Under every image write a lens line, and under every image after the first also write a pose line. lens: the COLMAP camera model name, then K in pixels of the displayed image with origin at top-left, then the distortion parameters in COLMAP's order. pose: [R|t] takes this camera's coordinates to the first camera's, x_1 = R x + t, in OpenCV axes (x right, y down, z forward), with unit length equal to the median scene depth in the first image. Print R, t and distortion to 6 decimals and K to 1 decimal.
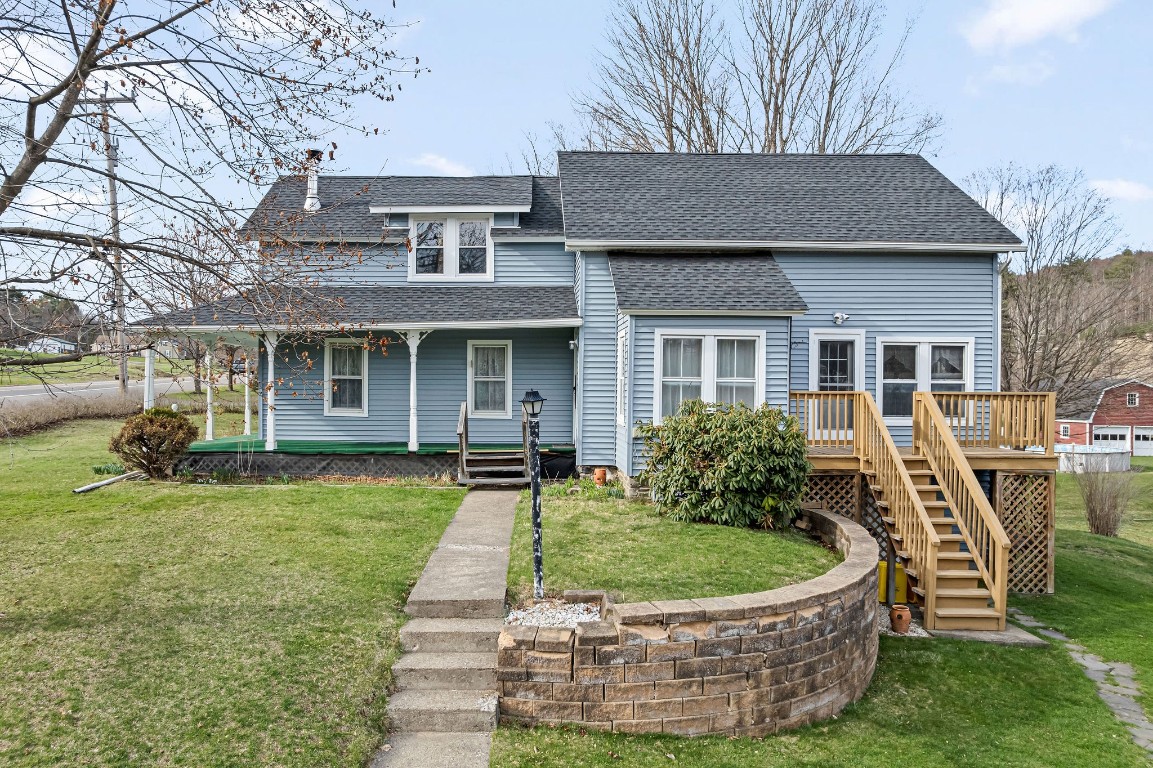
lens RADIAL K [[645.1, 0, 576.5], [0, 645.1, 384.0], [0, 0, 1]] dist [-0.026920, 0.001027]
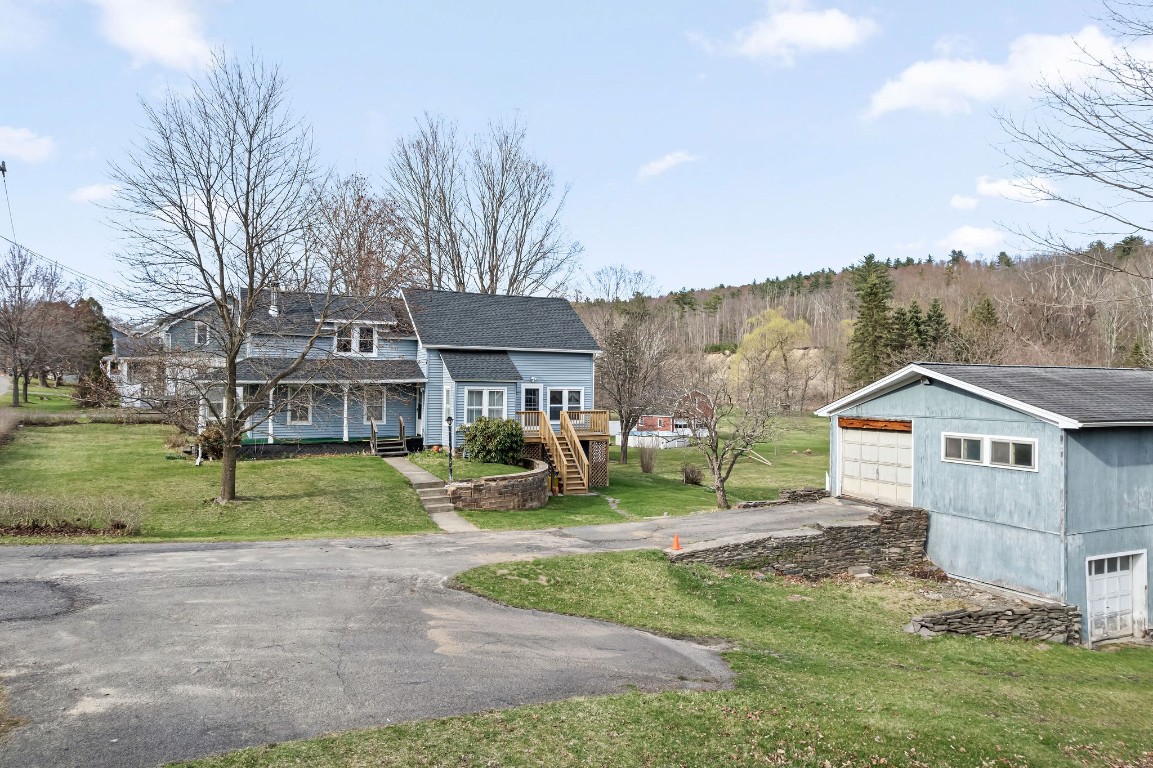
lens RADIAL K [[729.1, 0, 576.5], [0, 729.1, 384.0], [0, 0, 1]] dist [-0.042280, 0.003118]
pose [[0.886466, 0.002619, 0.462786, -0.727147], [-0.008415, 0.999910, 0.010459, -0.120121], [-0.462717, -0.013166, 0.886408, -1.528176]]
